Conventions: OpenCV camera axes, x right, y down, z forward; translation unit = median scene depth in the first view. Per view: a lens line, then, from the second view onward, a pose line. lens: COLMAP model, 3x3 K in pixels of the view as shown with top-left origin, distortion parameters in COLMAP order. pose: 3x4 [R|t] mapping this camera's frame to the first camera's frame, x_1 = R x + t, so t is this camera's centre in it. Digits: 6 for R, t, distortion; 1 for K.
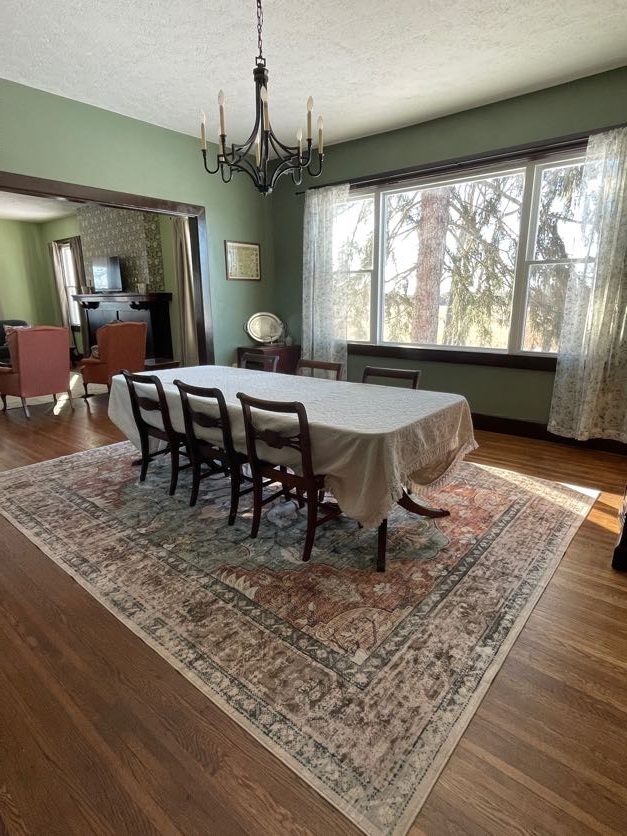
lens RADIAL K [[443.3, 0, 314.1], [0, 443.3, 418.1], [0, 0, 1]] dist [0.002372, -0.000206]
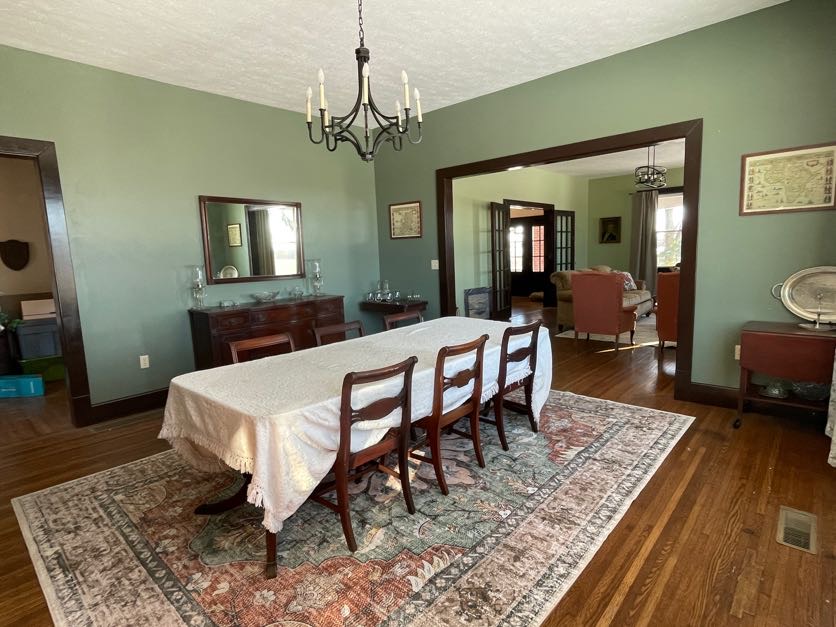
lens RADIAL K [[443.3, 0, 418.3], [0, 443.3, 311.6], [0, 0, 1]] dist [0.002372, -0.000206]
pose [[-0.026774, 0.144228, -0.989182, 1.240546], [-0.226969, 0.962816, 0.146527, -0.443142], [0.973534, 0.228437, 0.006957, 1.532114]]
